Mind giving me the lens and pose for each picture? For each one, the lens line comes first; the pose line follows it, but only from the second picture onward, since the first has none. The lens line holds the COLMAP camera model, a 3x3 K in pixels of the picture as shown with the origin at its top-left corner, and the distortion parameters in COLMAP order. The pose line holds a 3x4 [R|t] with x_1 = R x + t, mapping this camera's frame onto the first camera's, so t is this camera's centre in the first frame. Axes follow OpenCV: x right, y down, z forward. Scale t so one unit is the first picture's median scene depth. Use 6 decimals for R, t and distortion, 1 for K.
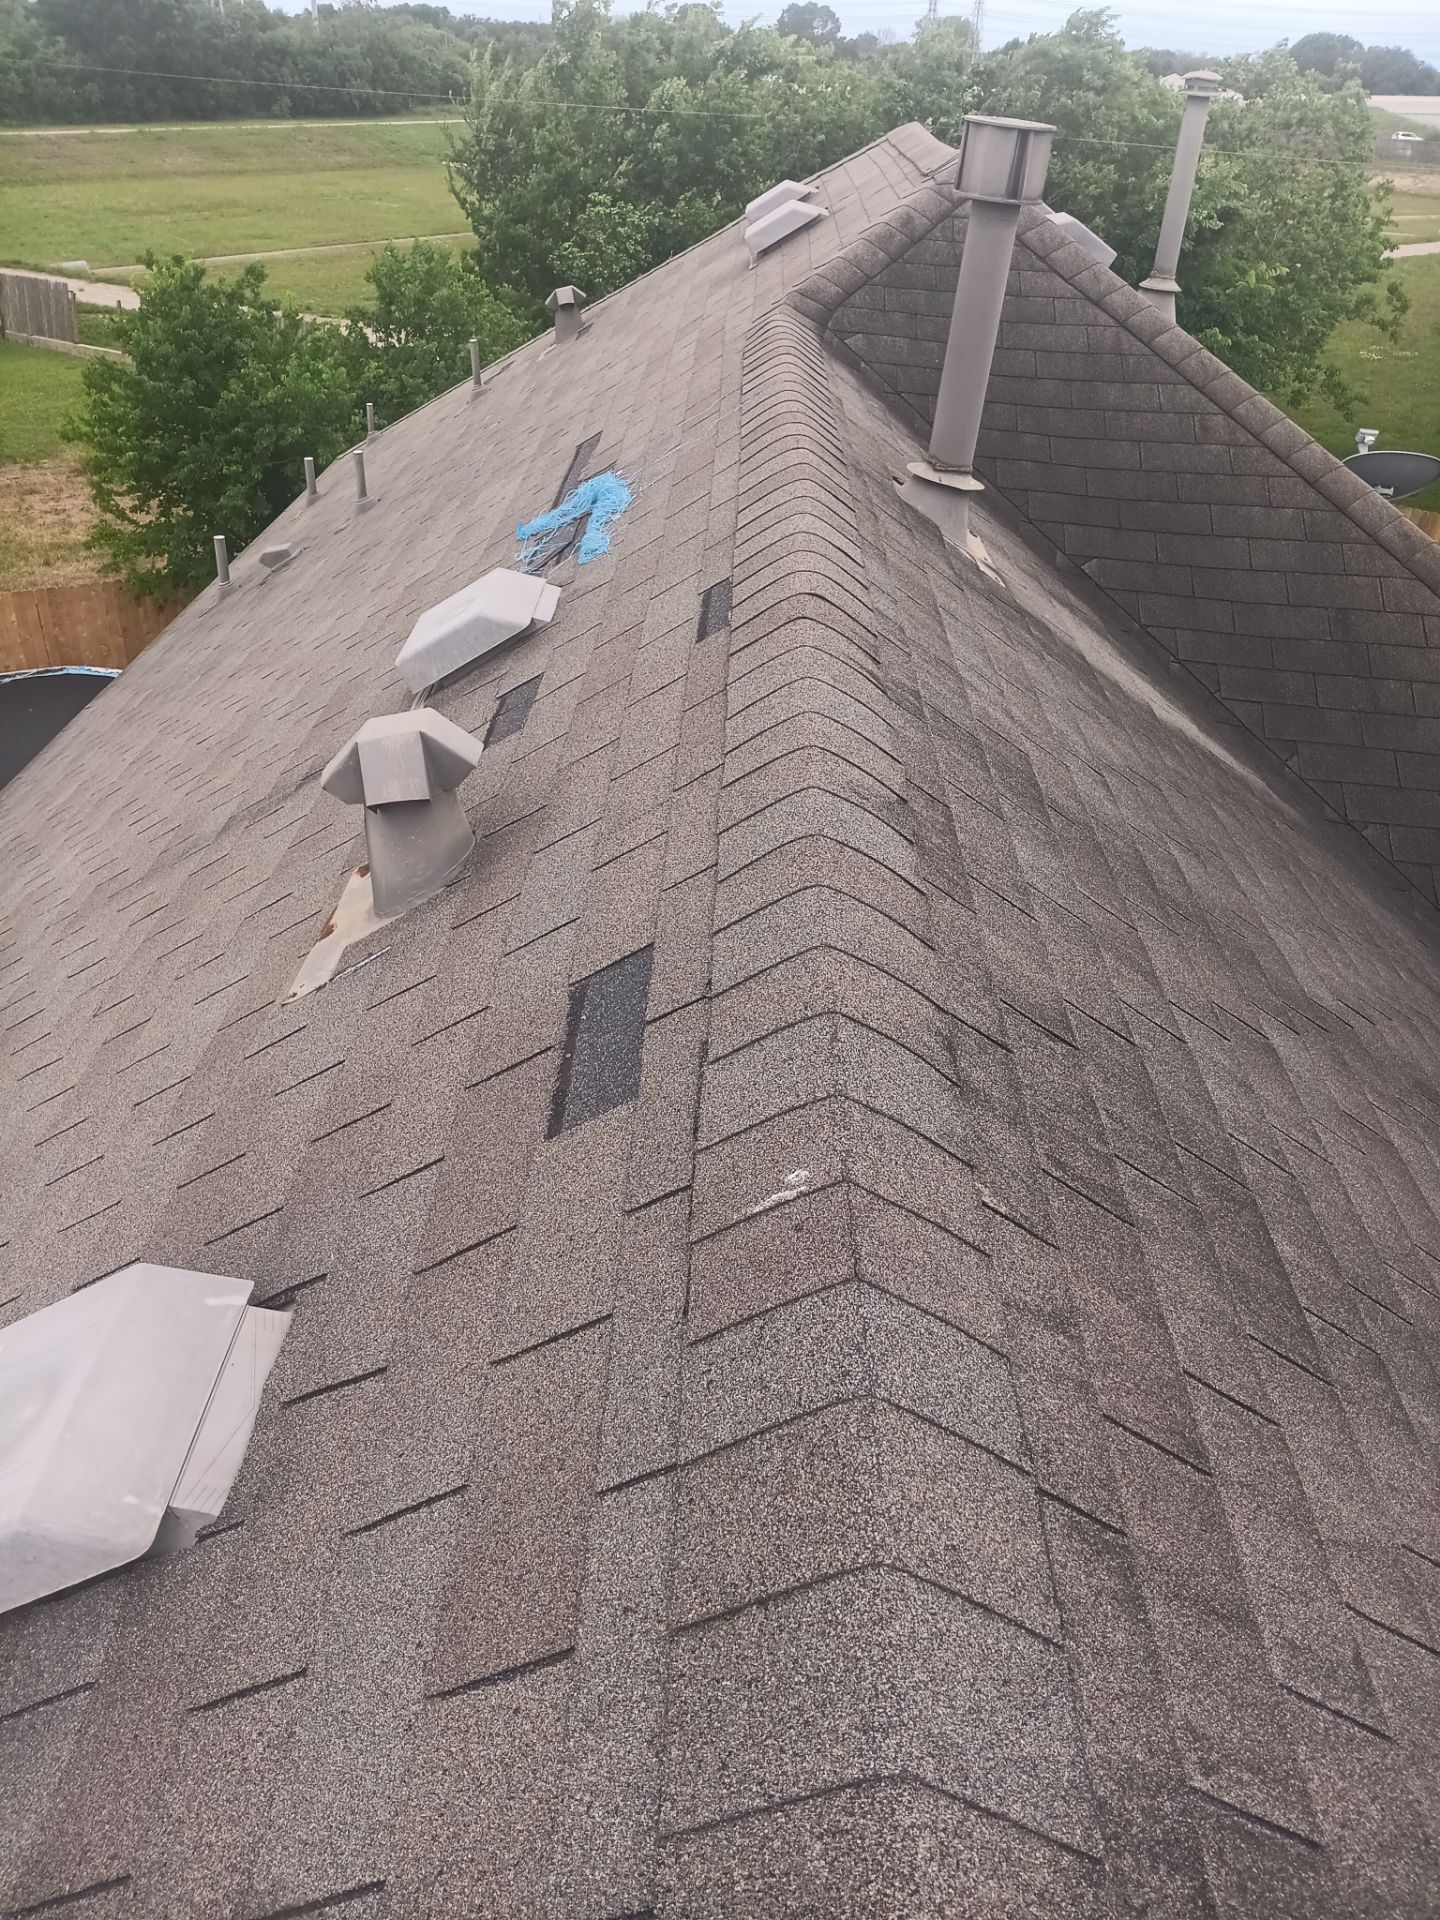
lens RADIAL K [[1465.8, 0, 728.9], [0, 1465.8, 973.2], [0, 0, 1]] dist [0.051256, -0.122263]
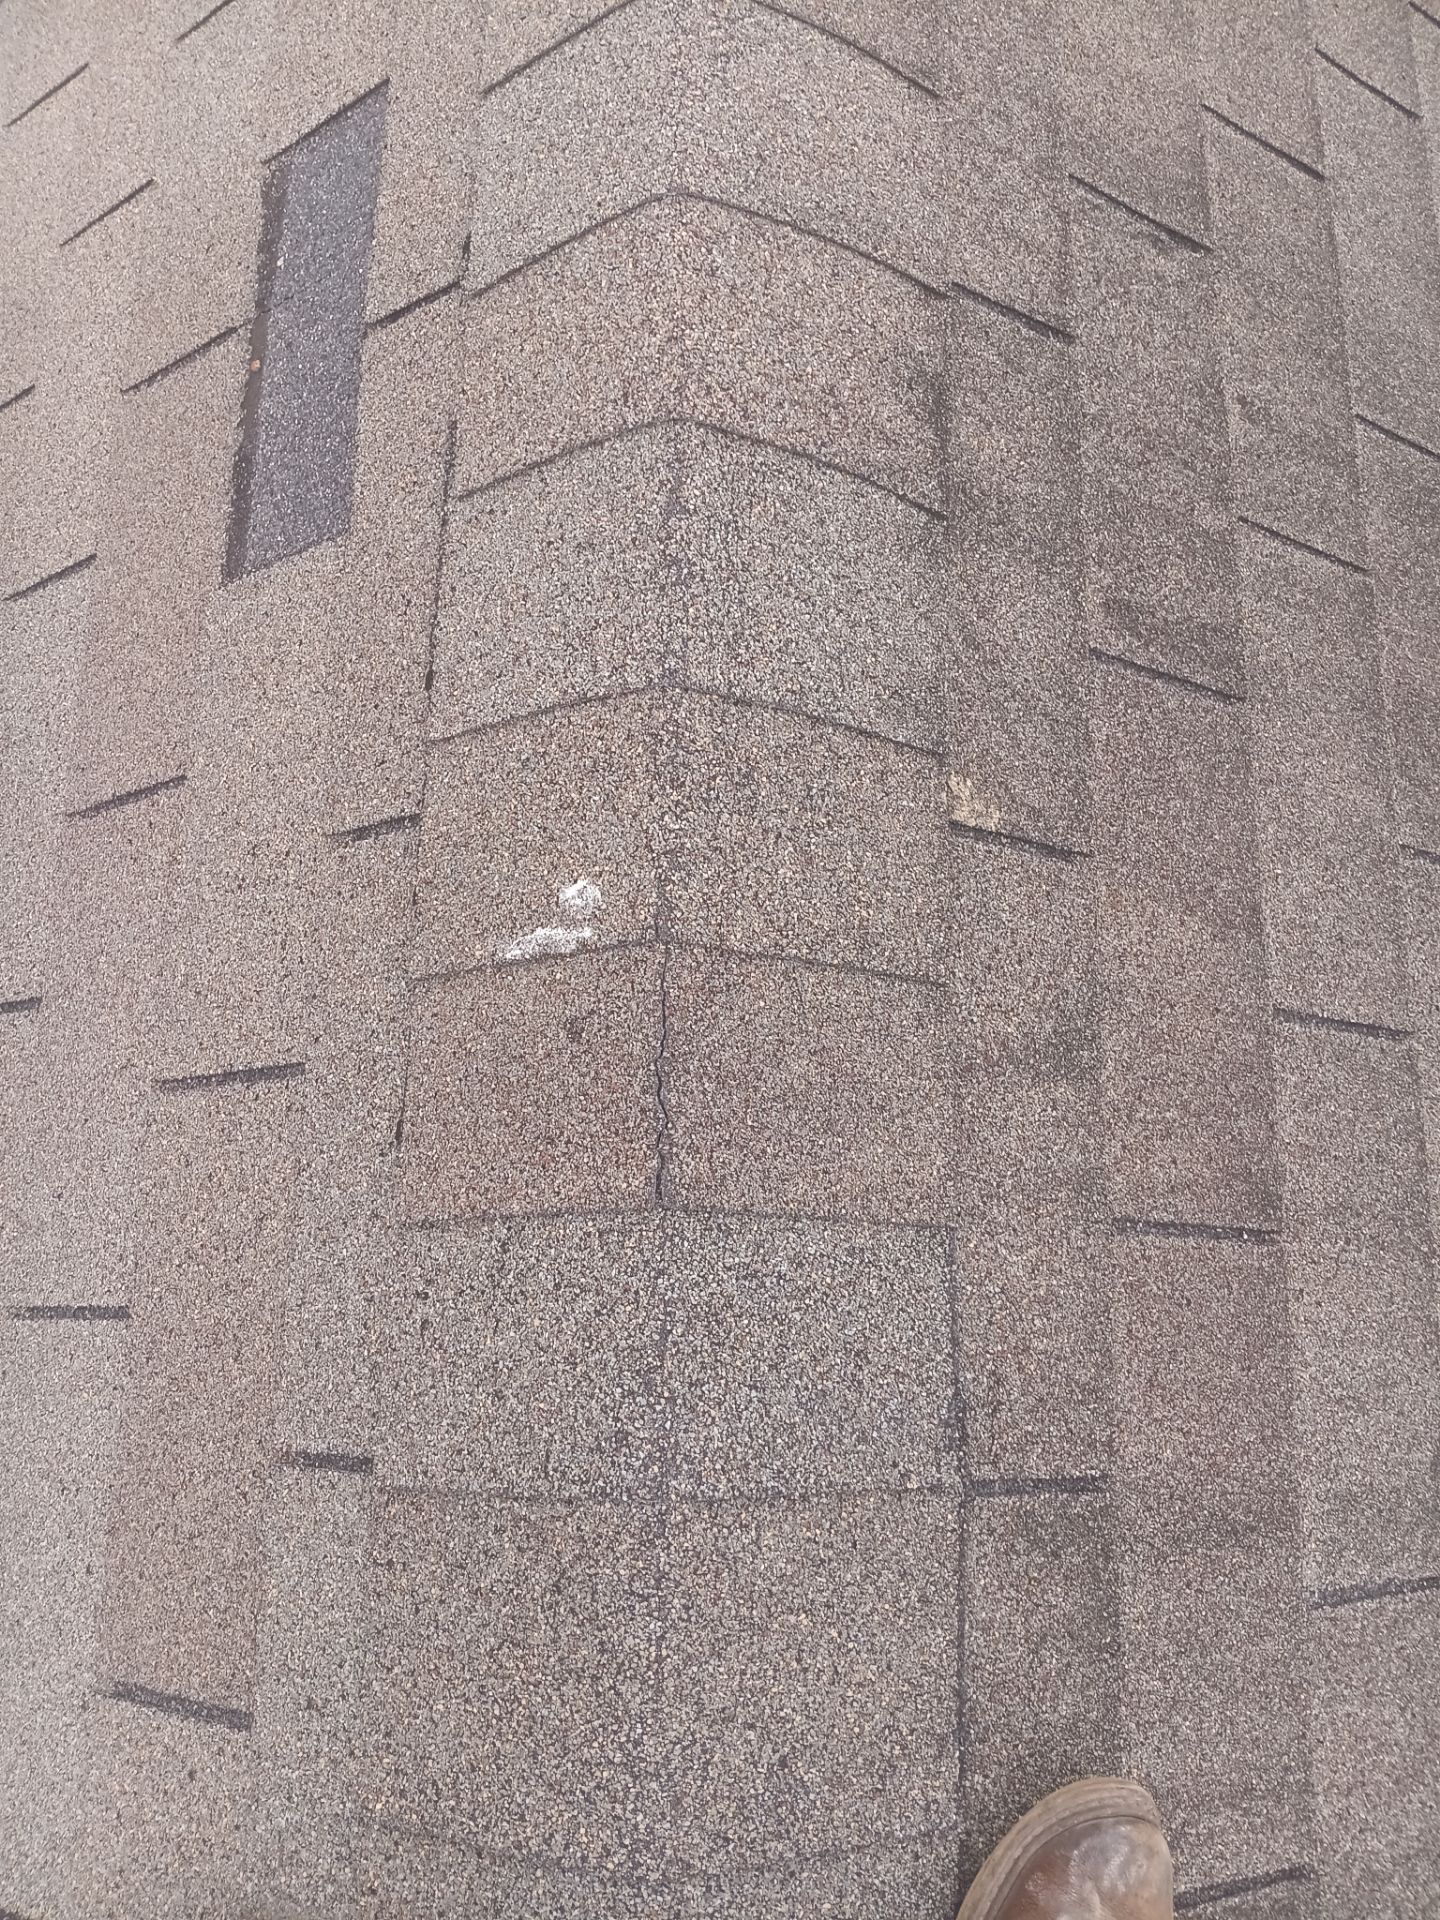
lens RADIAL K [[1465.8, 0, 736.7], [0, 1465.8, 960.1], [0, 0, 1]] dist [0.051256, -0.122263]
pose [[0.997374, -0.017276, -0.070328, 0.140062], [0.061149, 0.721179, 0.690045, -0.204252], [0.038797, -0.692533, 0.720342, 0.614175]]
